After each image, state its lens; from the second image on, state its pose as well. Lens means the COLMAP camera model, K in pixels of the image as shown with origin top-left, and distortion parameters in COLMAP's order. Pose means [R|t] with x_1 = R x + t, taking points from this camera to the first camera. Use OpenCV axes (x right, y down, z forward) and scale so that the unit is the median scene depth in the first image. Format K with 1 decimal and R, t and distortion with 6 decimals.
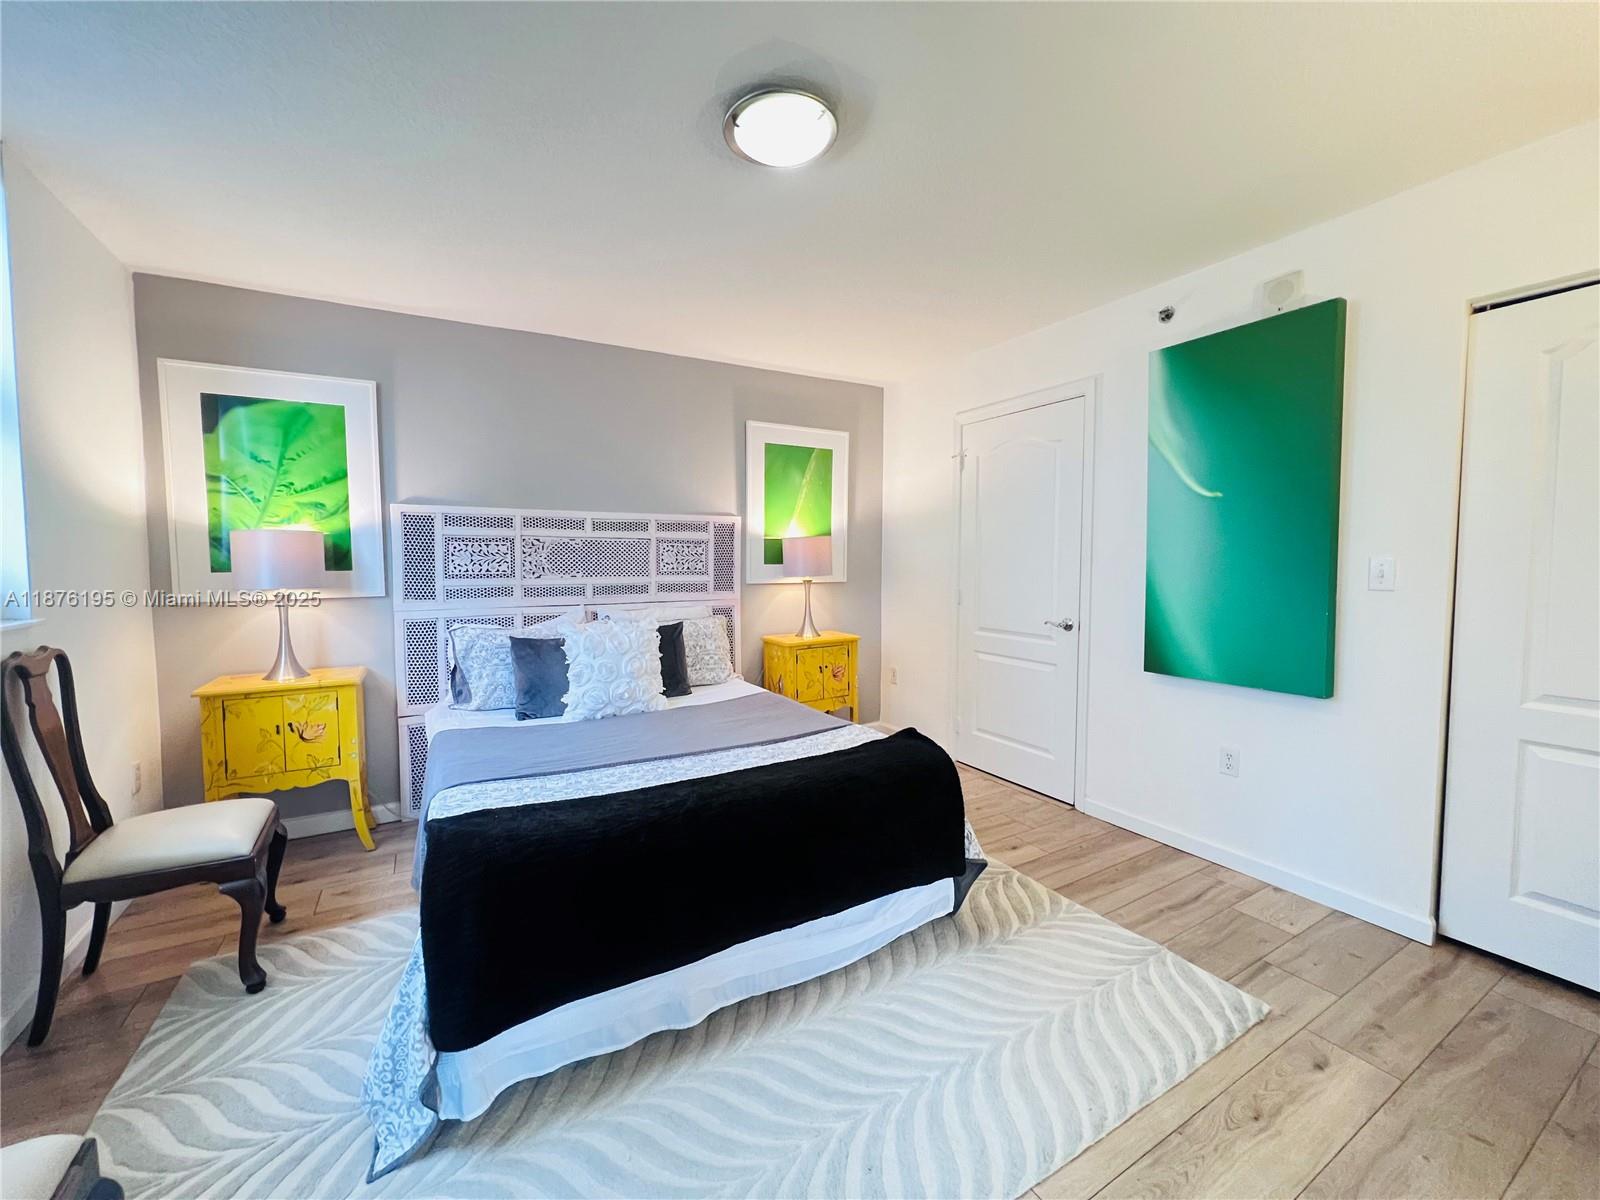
lens RADIAL K [[633.9, 0, 801.0], [0, 633.9, 597.5], [0, 0, 1]] dist [-0.002731, 0.001093]
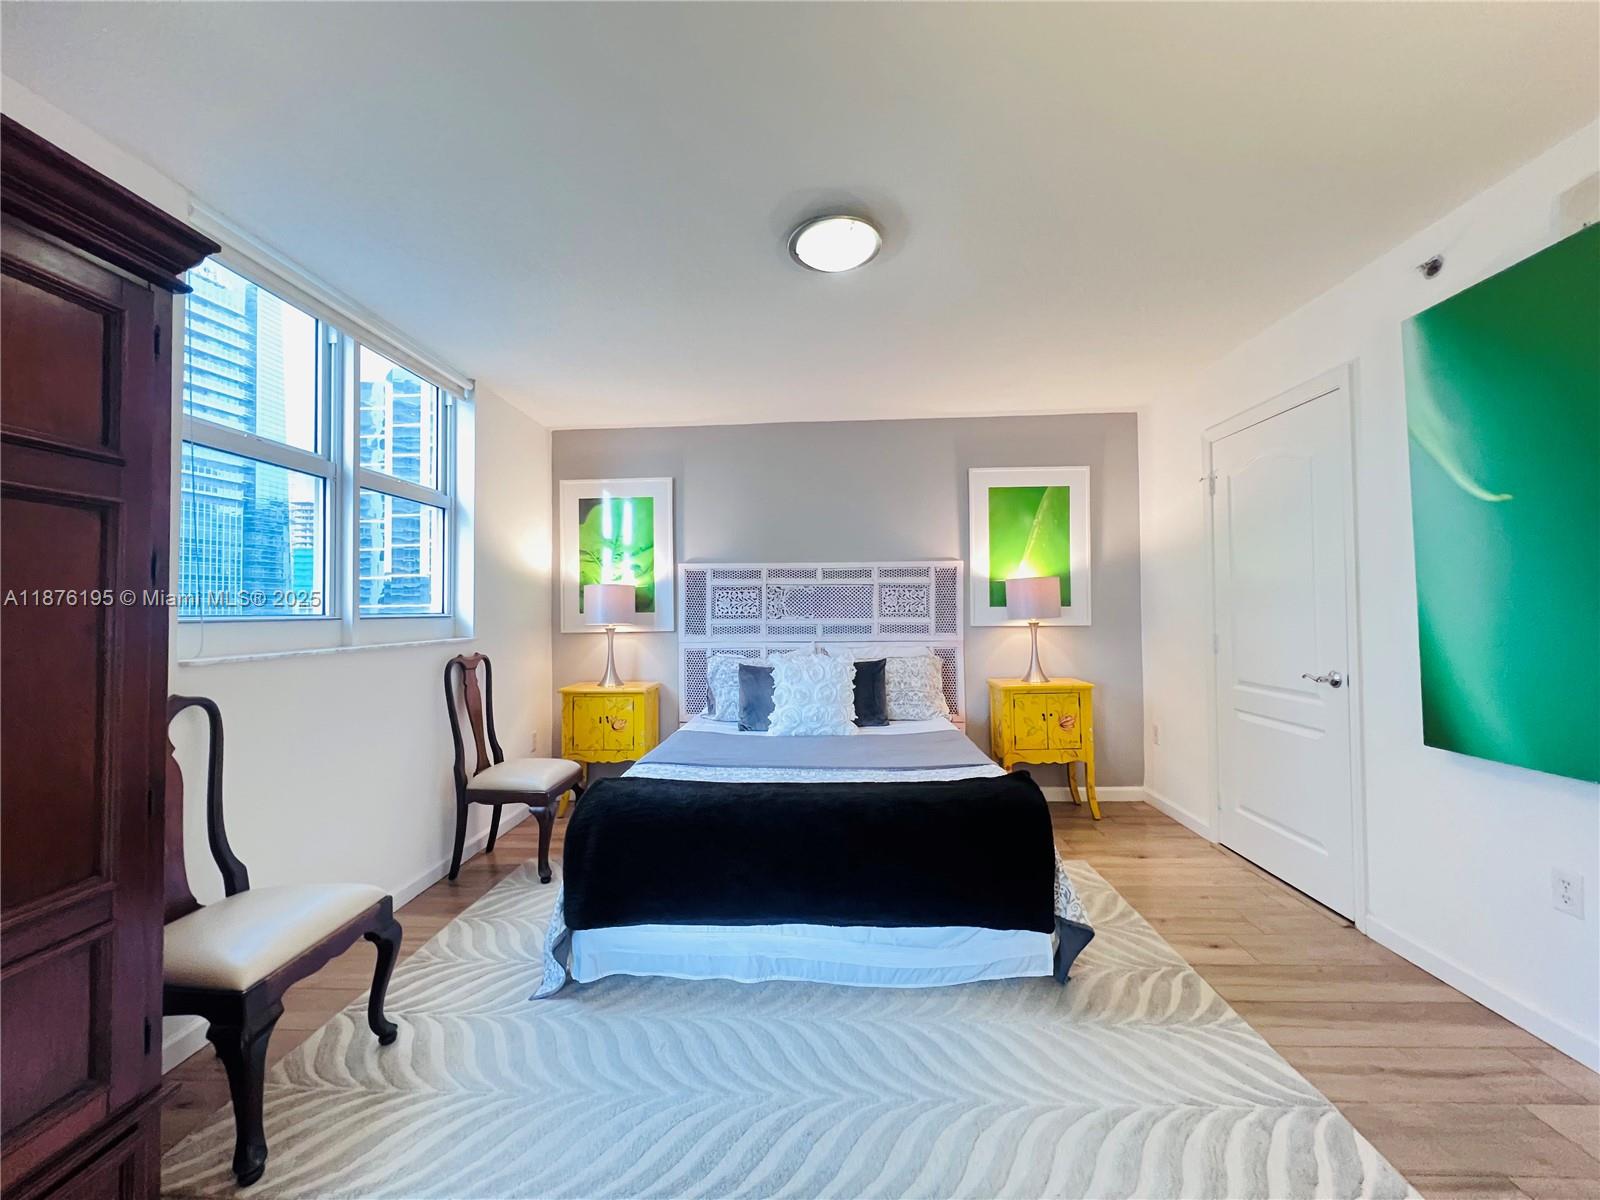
lens RADIAL K [[633.9, 0, 799.6], [0, 633.9, 599.9], [0, 0, 1]] dist [-0.002731, 0.001093]
pose [[0.844203, -0.014877, -0.535817, 0.323251], [-0.025315, 0.997393, -0.067577, 0.017134], [0.535426, 0.070613, 0.841625, -0.008143]]
